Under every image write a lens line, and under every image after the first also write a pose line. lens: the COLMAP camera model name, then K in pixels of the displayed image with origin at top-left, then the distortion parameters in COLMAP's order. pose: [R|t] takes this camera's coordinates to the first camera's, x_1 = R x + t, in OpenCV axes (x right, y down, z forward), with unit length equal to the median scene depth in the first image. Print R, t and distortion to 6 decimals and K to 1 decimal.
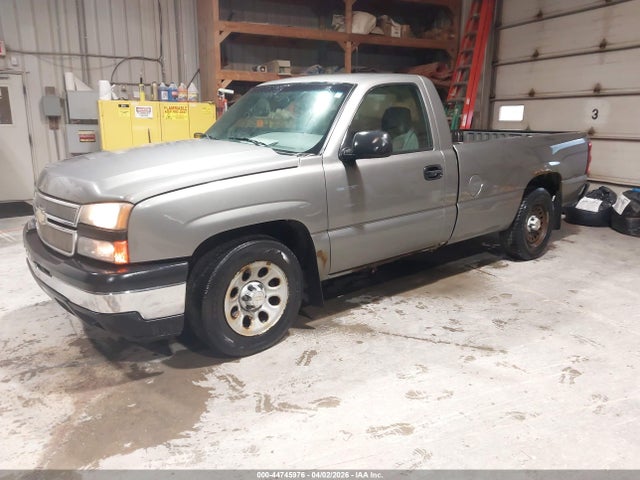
lens RADIAL K [[493.7, 0, 316.6], [0, 493.7, 240.0], [0, 0, 1]] dist [0.011797, -0.021046]
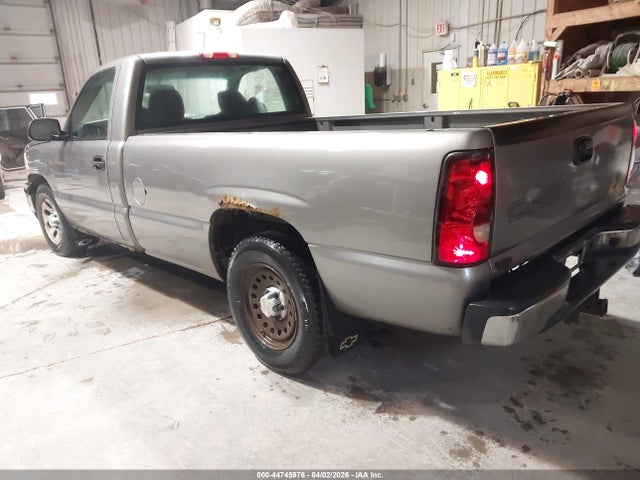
lens RADIAL K [[493.7, 0, 321.0], [0, 493.7, 240.0], [0, 0, 1]] dist [0.011797, -0.021046]
pose [[0.105467, 0.269302, -0.957263, 1.108829], [-0.182194, 0.951570, 0.247627, -0.279532], [0.977590, 0.148291, 0.149425, 1.169346]]
